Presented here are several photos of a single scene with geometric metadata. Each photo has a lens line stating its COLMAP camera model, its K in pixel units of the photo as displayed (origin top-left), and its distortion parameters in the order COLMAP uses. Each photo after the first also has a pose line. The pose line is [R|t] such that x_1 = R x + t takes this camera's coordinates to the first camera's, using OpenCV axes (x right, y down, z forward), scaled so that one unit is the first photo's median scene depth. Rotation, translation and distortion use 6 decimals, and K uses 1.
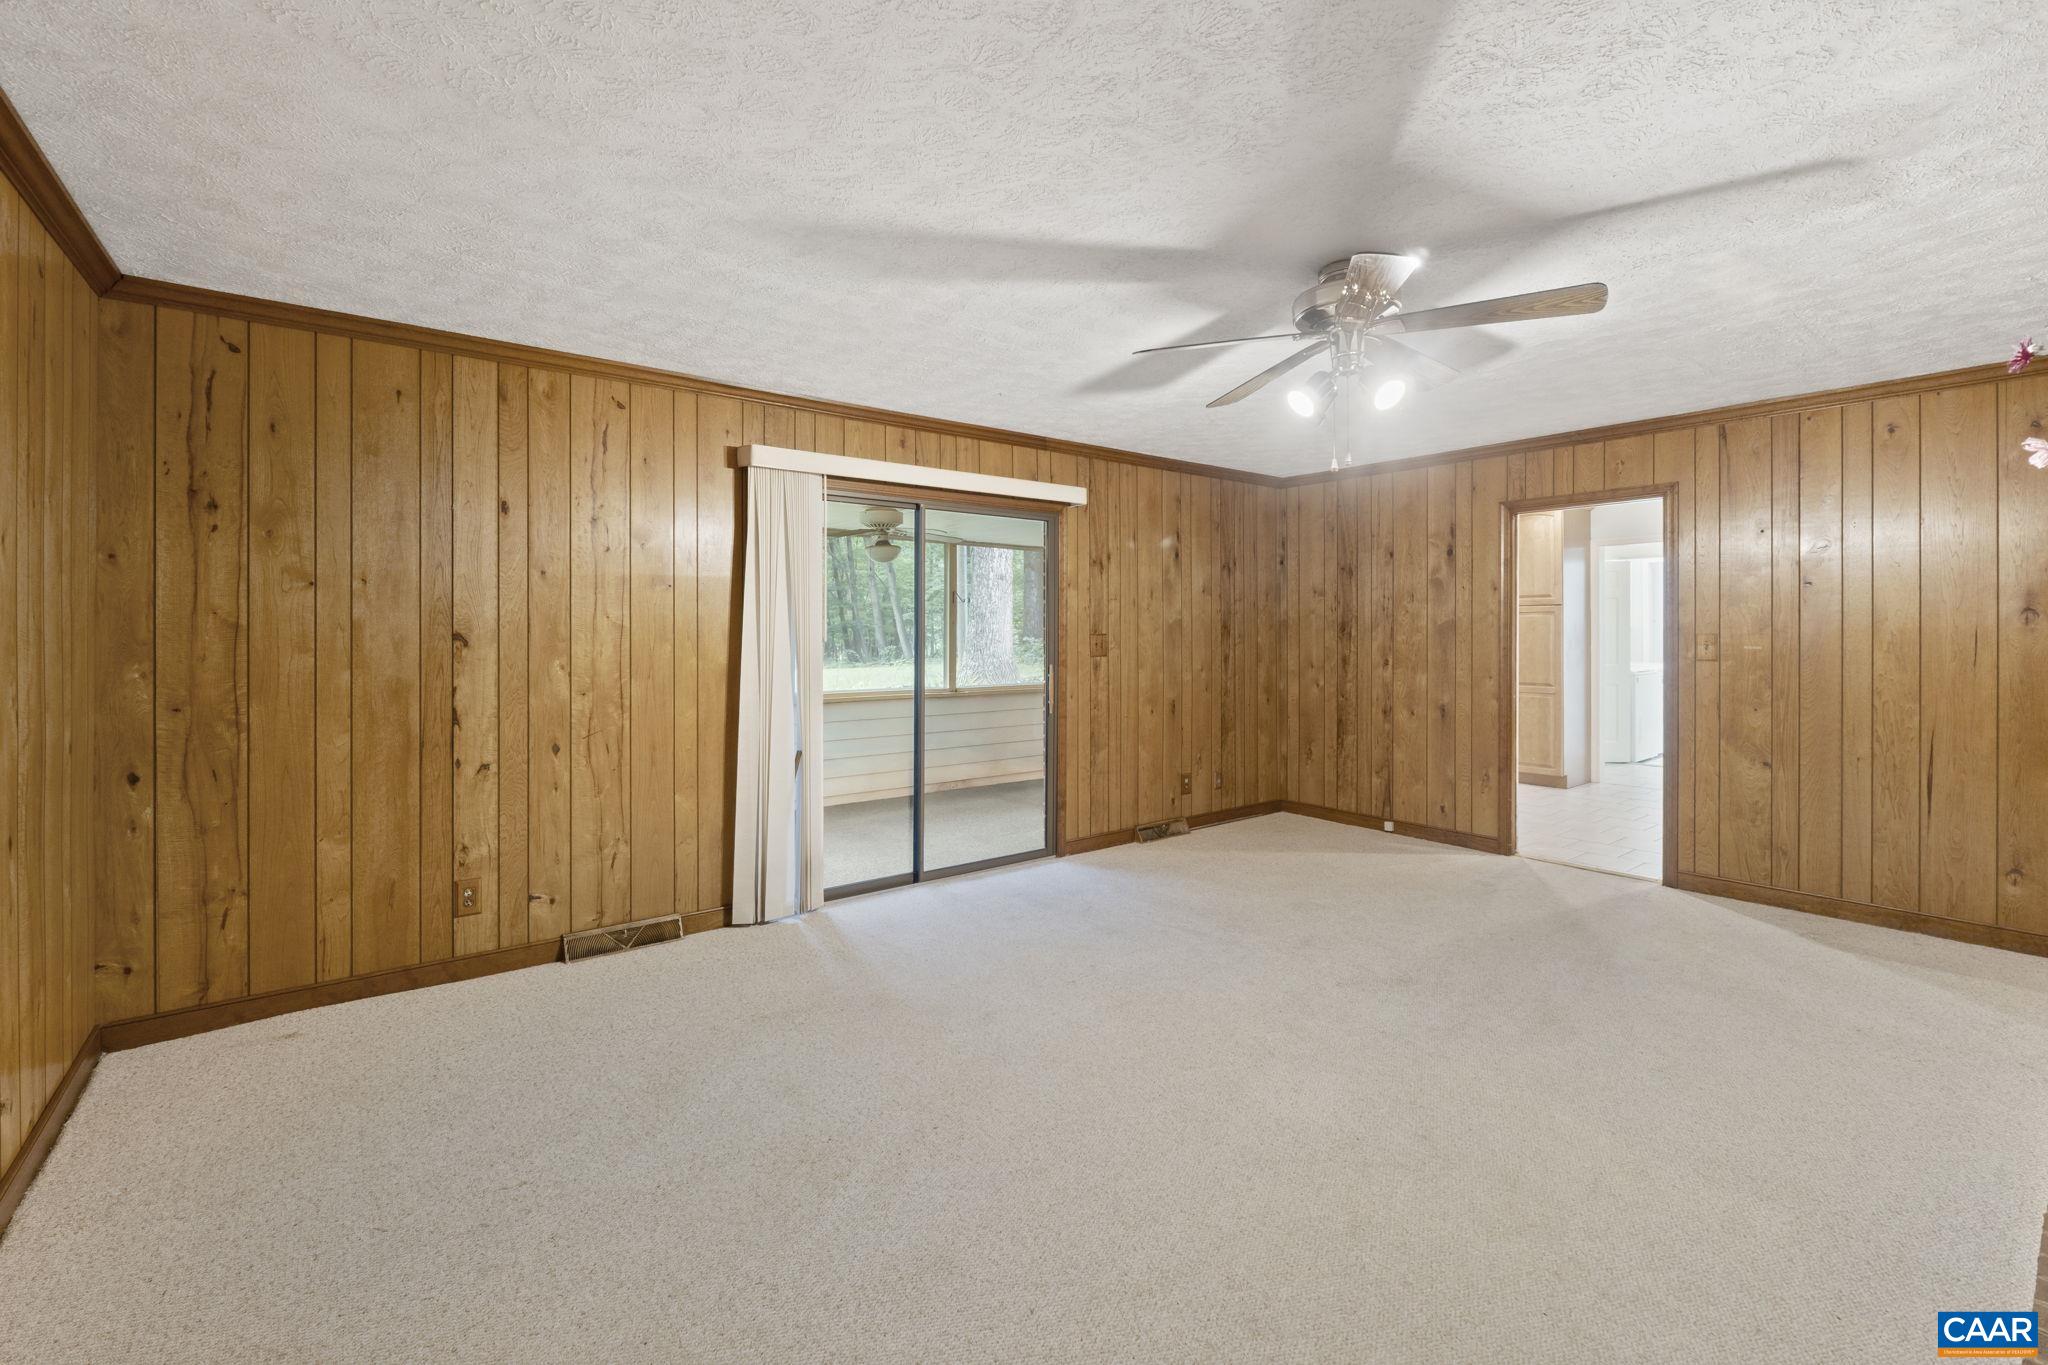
lens RADIAL K [[866.0, 0, 1012.5], [0, 866.0, 635.2], [0, 0, 1]] dist [-0.011677, -0.000341]
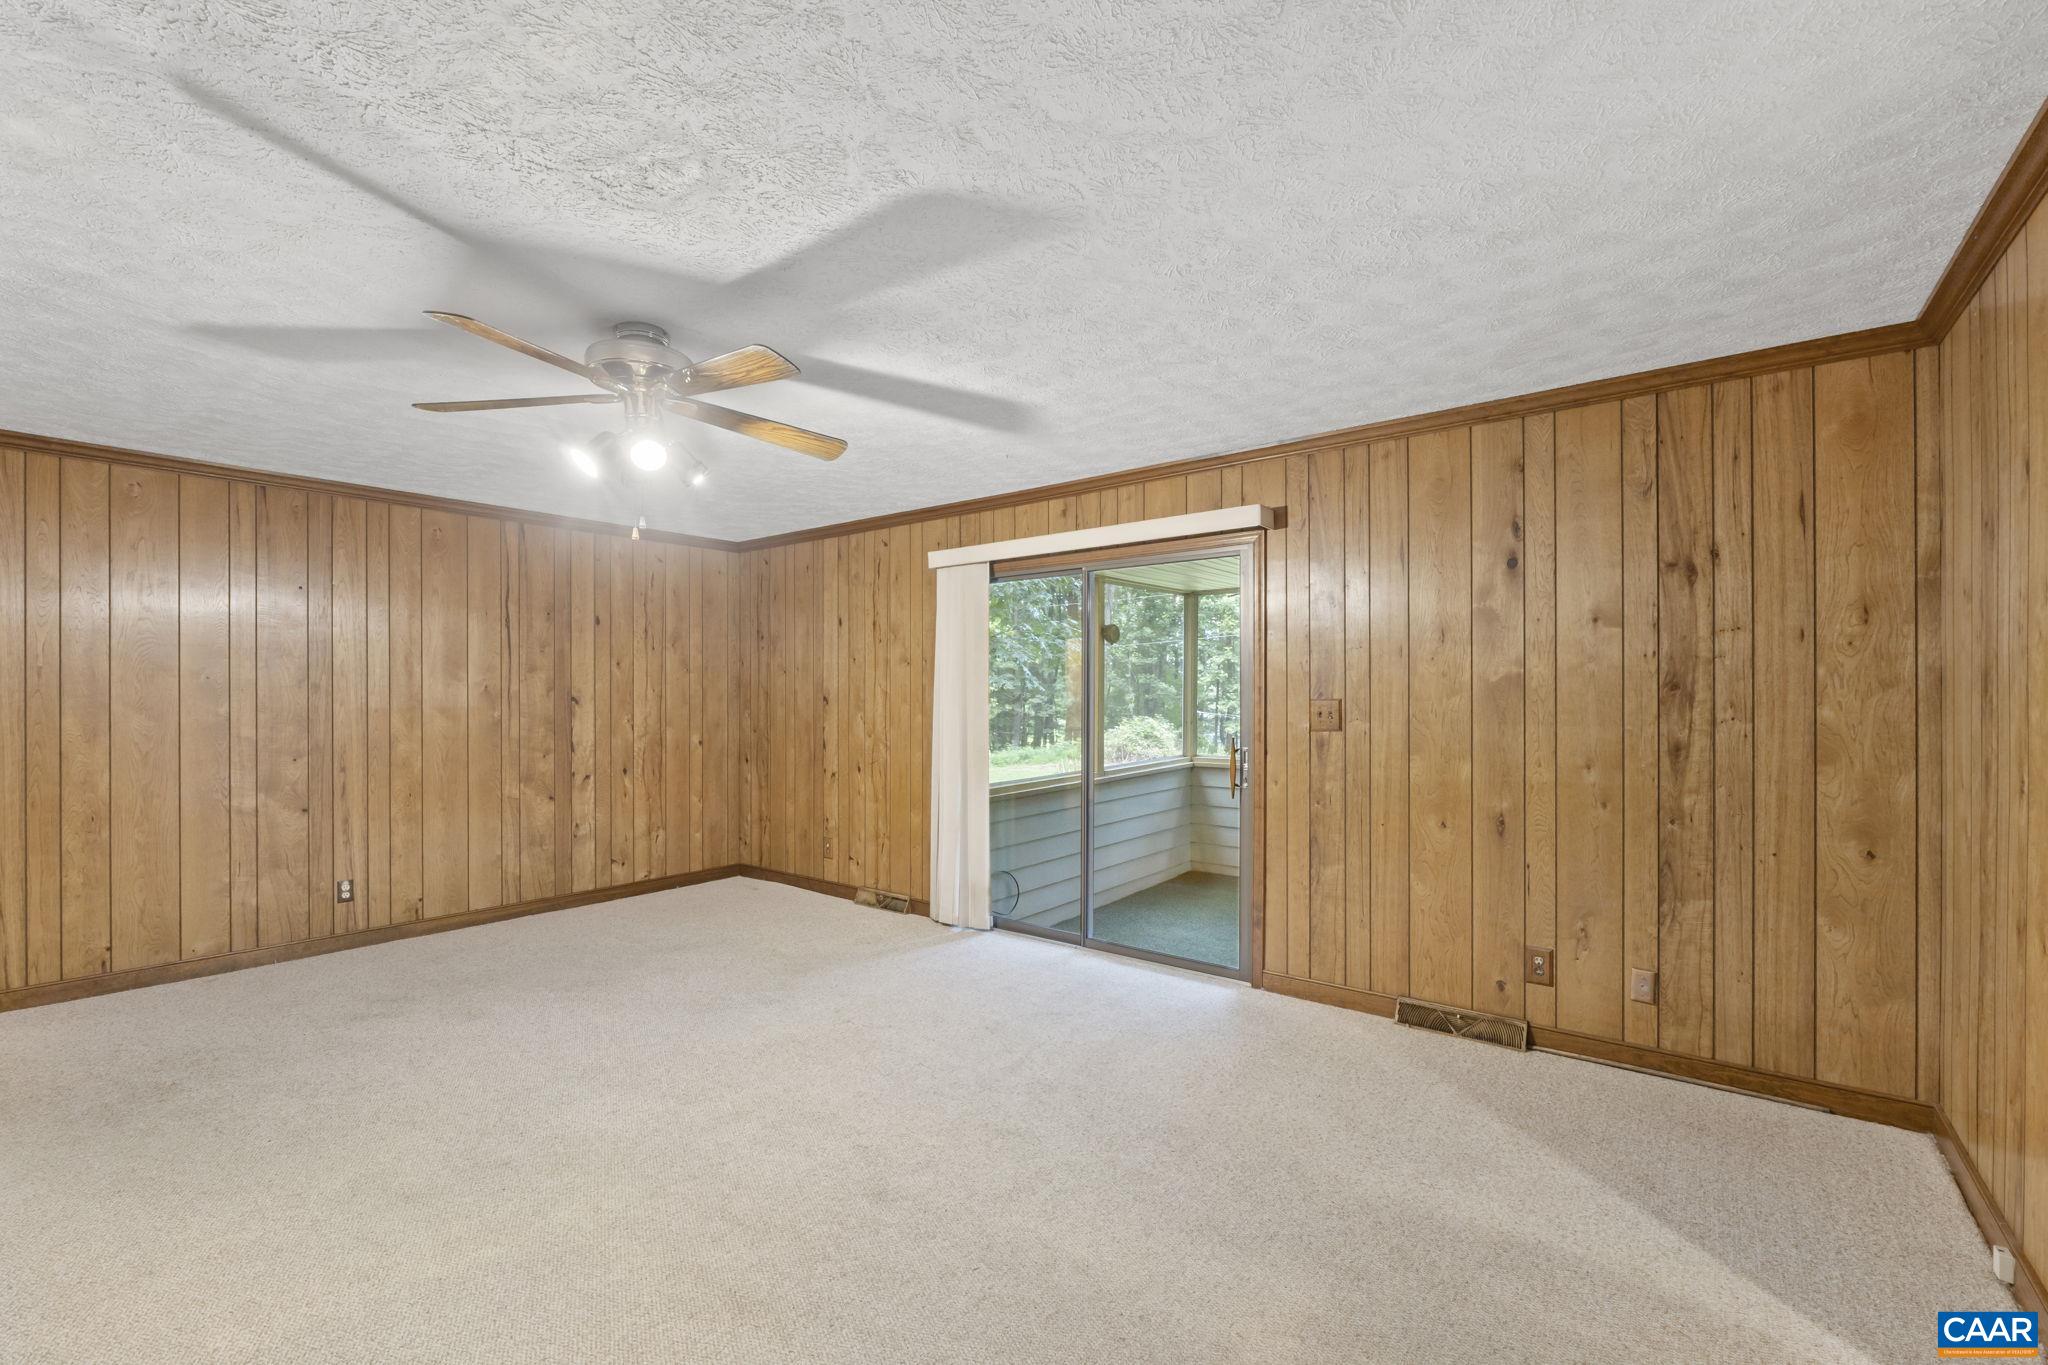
lens RADIAL K [[880.4, 0, 1014.1], [0, 880.4, 692.1], [0, 0, 1]] dist [0.001170, 0.000136]
pose [[0.237362, -0.000968, -0.971421, 1.005421], [0.000552, 0.999999, -0.000862, -0.008368], [0.971421, -0.000331, 0.237362, 0.795817]]
